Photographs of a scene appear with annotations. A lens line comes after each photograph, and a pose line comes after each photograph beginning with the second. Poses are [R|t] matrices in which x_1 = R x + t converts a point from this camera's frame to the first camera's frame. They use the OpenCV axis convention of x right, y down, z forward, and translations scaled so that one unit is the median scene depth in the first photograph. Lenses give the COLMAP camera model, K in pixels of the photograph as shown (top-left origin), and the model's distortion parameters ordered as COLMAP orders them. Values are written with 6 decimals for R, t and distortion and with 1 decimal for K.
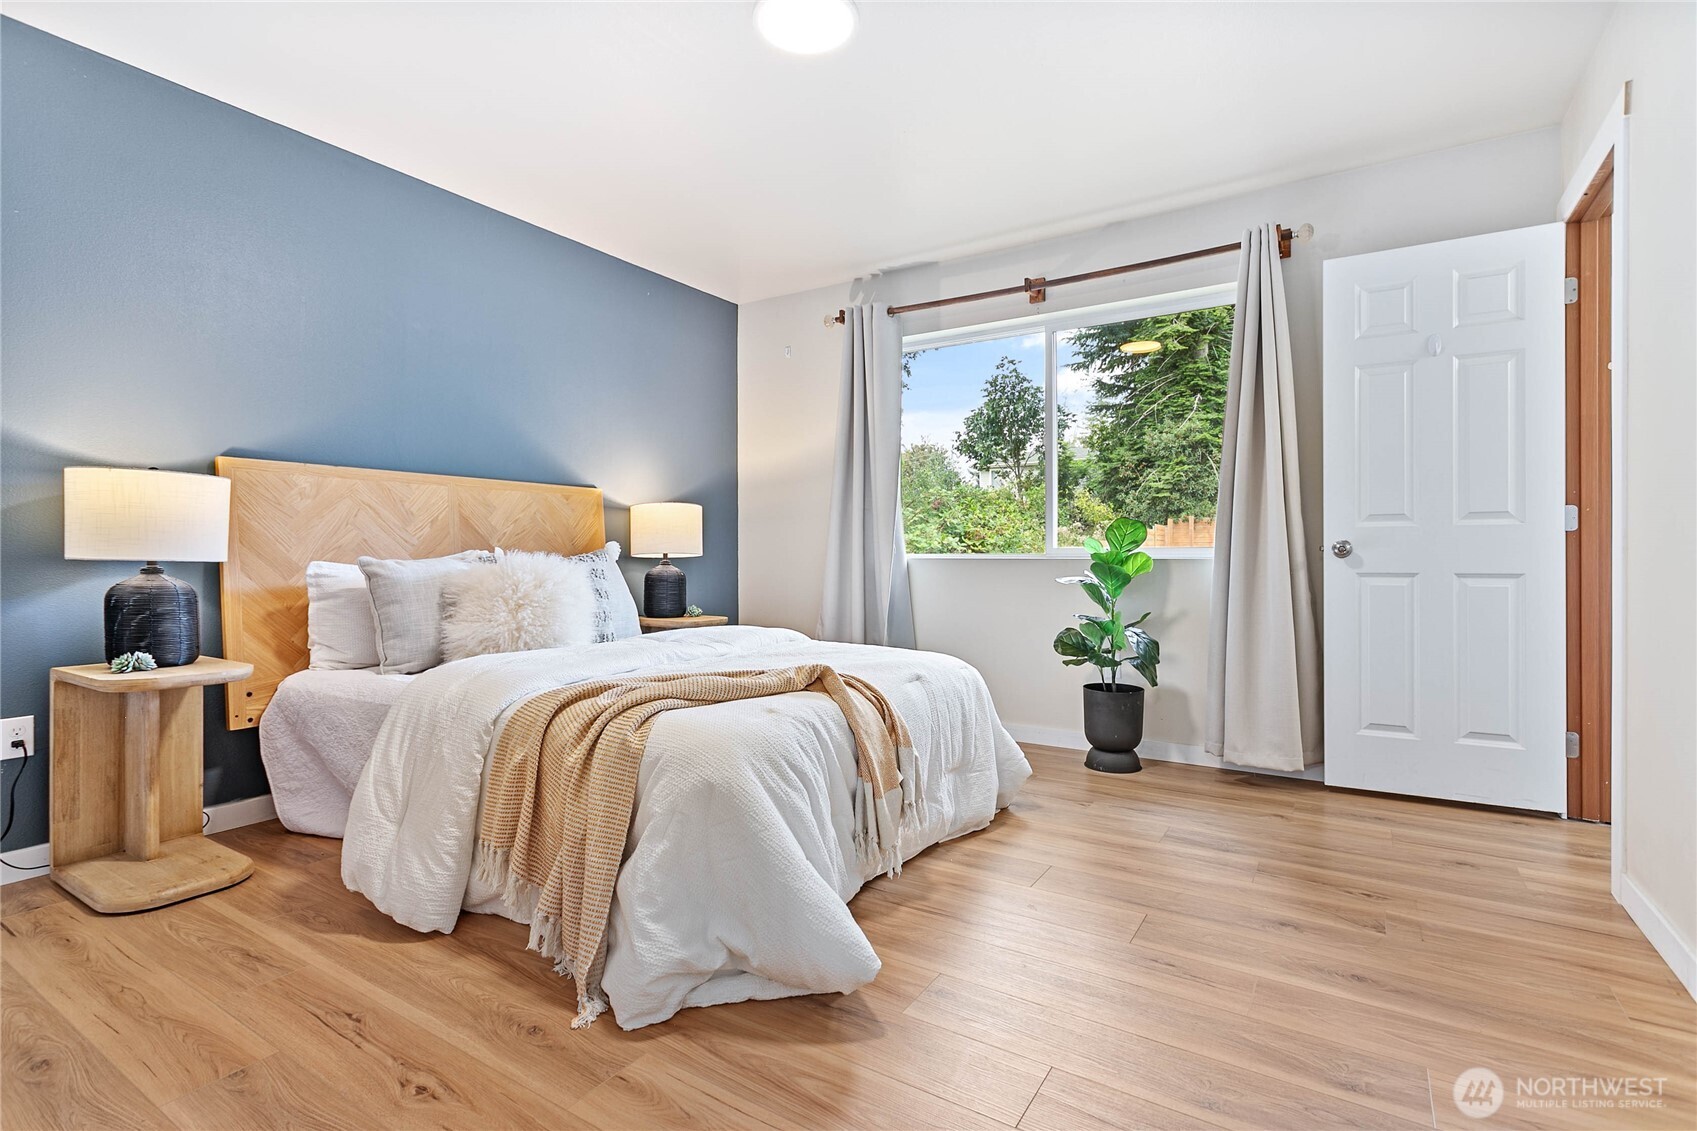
lens RADIAL K [[781.5, 0, 849.5], [0, 781.5, 559.4], [0, 0, 1]] dist [0.000310, 0.000048]
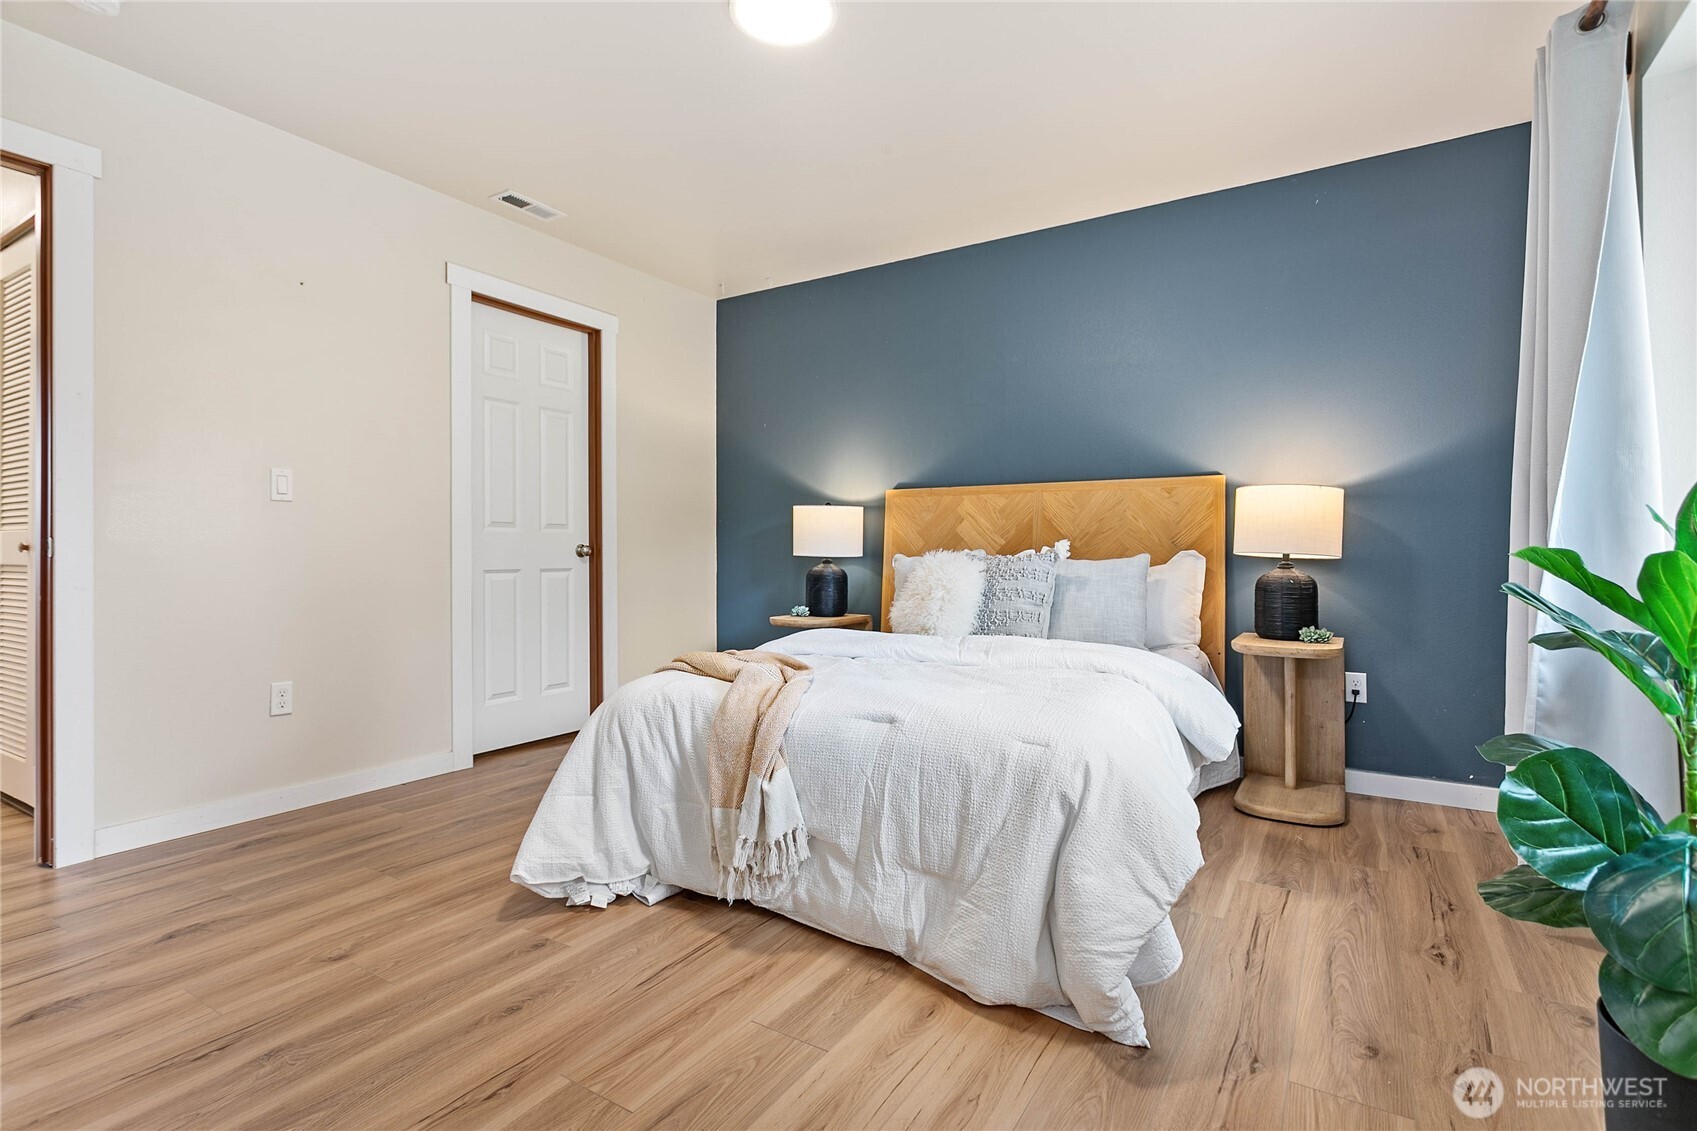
lens RADIAL K [[807.9, 0, 848.2], [0, 807.9, 551.3], [0, 0, 1]] dist [-0.000446, 0.000326]
pose [[0.018359, 0.001503, -0.999830, 0.579528], [-0.008598, 0.999962, 0.001345, -0.007385], [0.999794, 0.008572, 0.018372, 0.638145]]
